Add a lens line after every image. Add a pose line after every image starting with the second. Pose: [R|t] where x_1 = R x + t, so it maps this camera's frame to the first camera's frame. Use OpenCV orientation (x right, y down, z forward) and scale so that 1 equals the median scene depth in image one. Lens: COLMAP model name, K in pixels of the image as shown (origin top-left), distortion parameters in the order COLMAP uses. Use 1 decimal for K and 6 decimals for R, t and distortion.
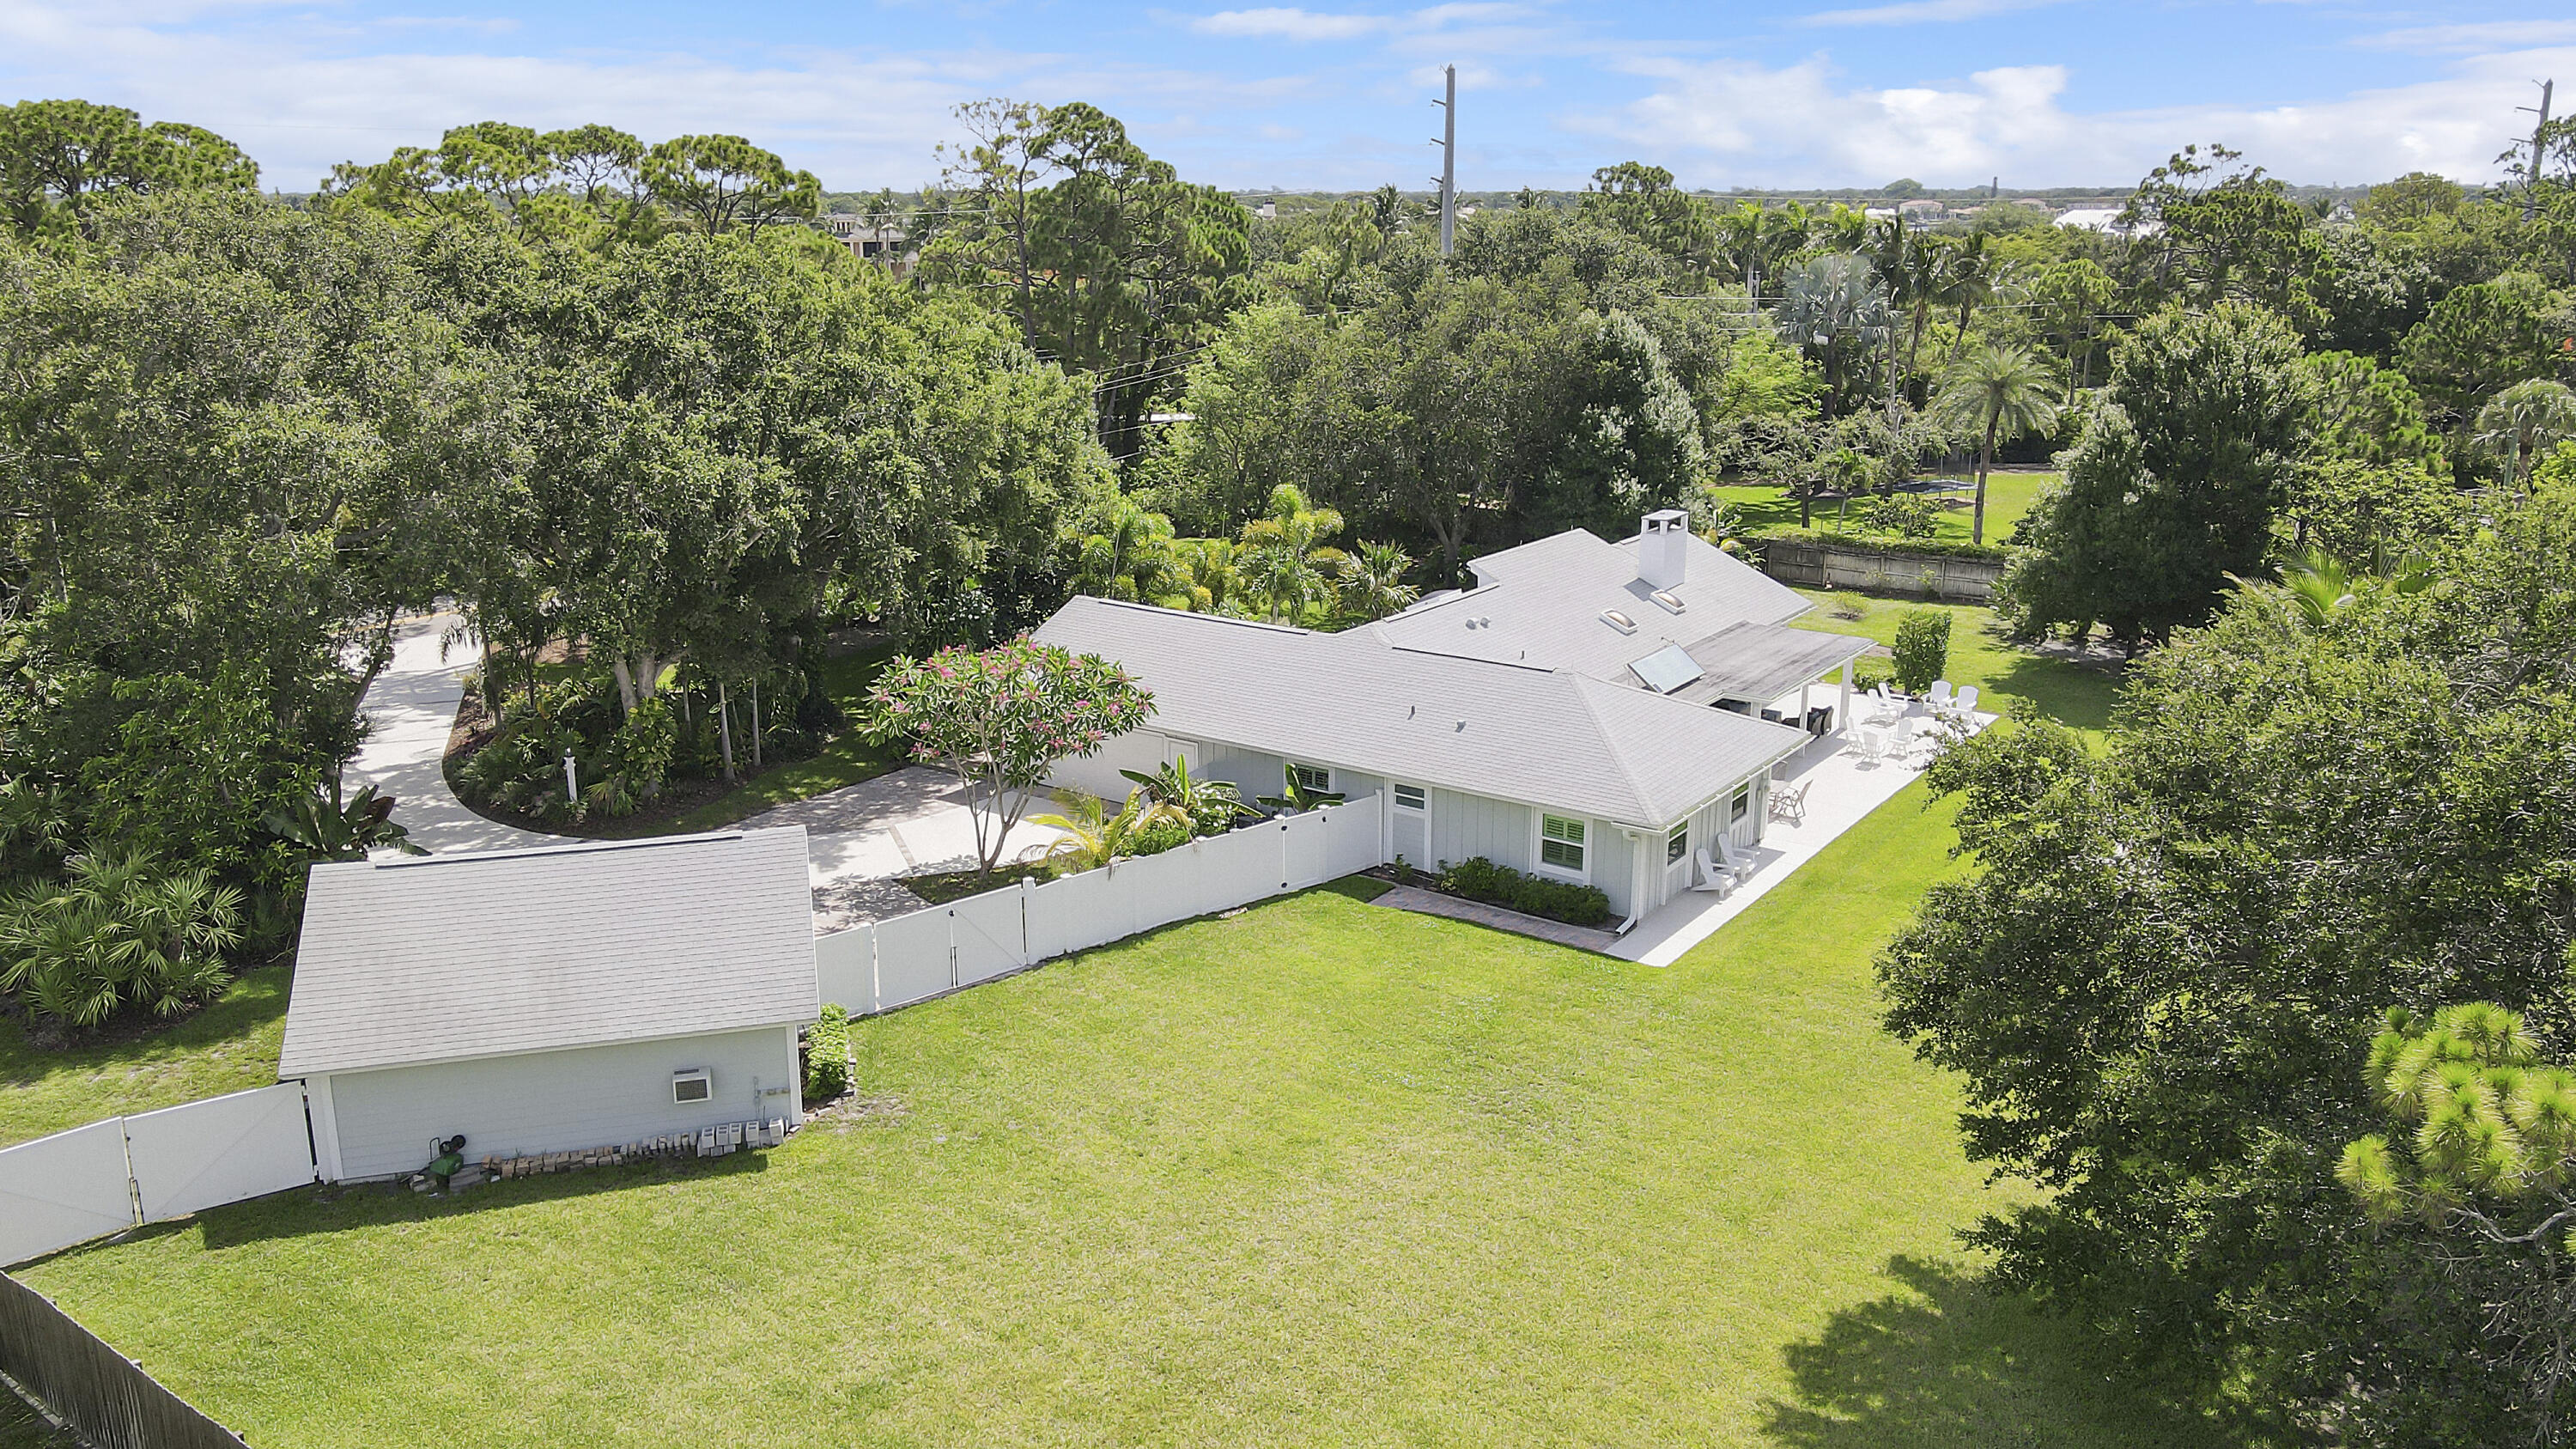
lens RADIAL K [[1869.6, 0, 1288.0], [0, 1869.6, 724.5], [0, 0, 1]] dist [0.000898, 0.023744]
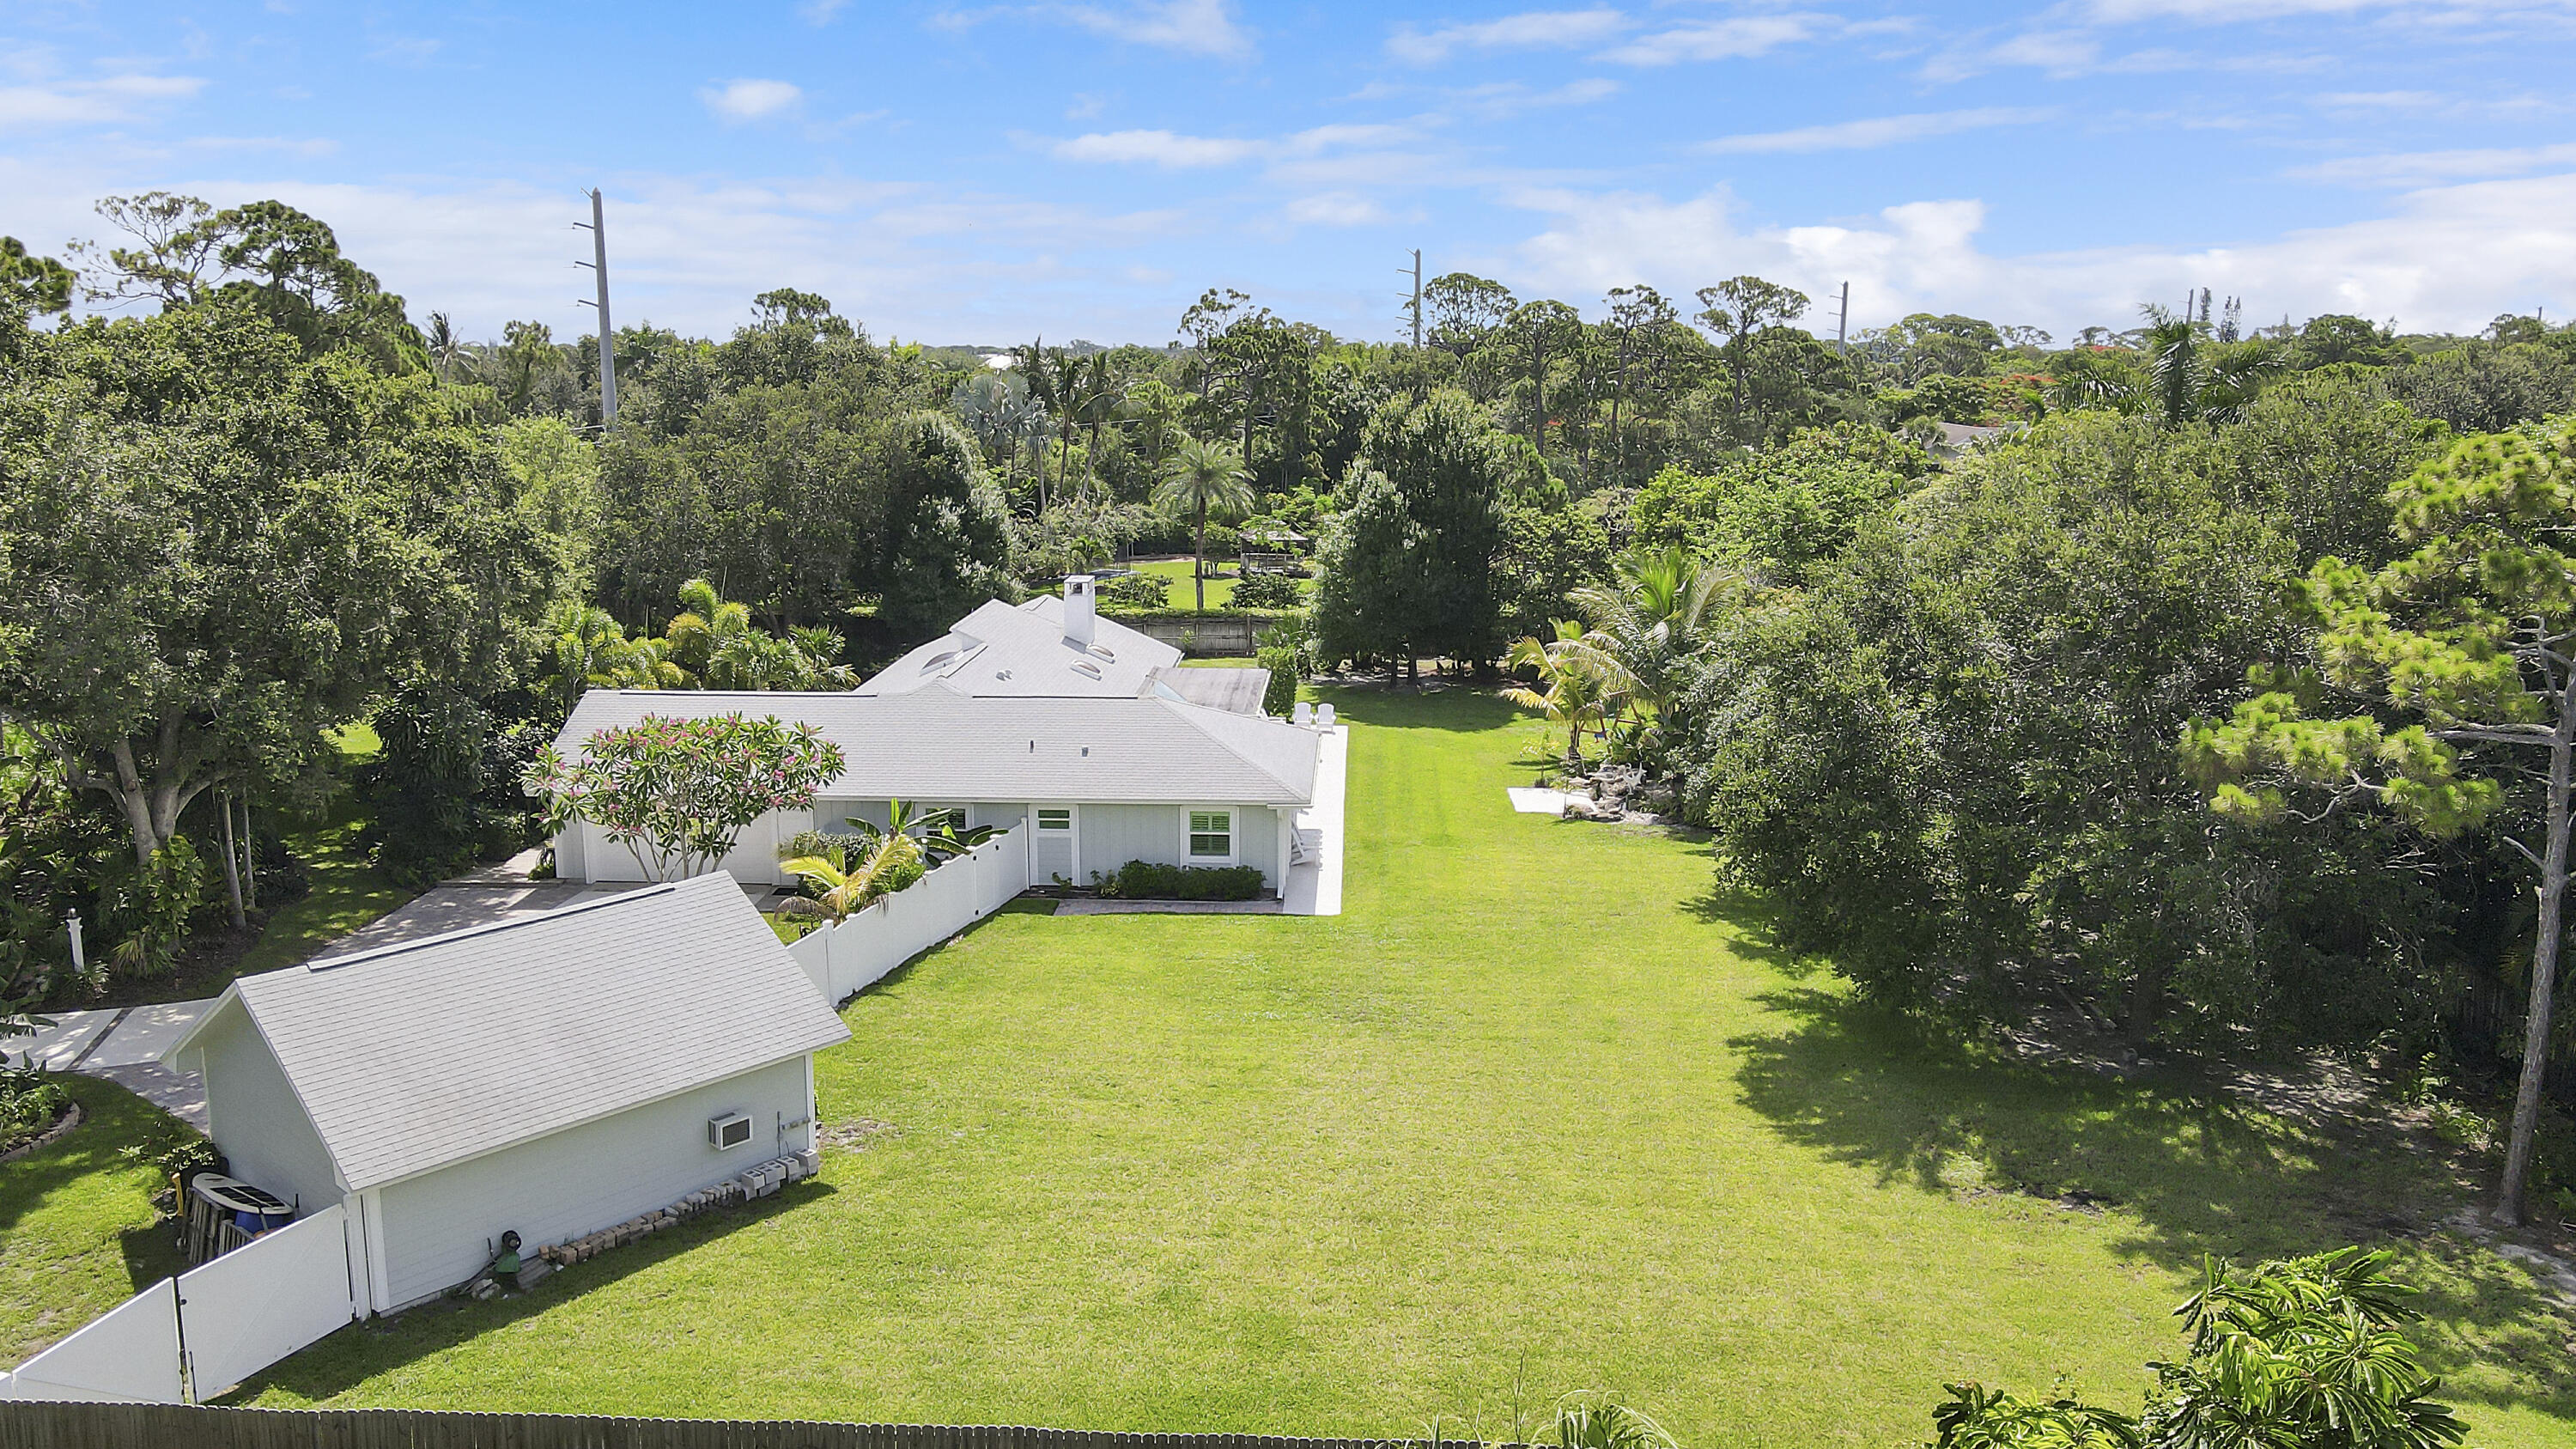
lens RADIAL K [[1831.9, 0, 1288.0], [0, 1831.9, 724.5], [0, 0, 1]] dist [0.007630, 0.005403]
pose [[0.846559, -0.103650, 0.522105, -0.390470], [0.140893, 0.989507, -0.032008, 0.038918], [-0.513309, 0.100658, 0.852280, 0.007676]]
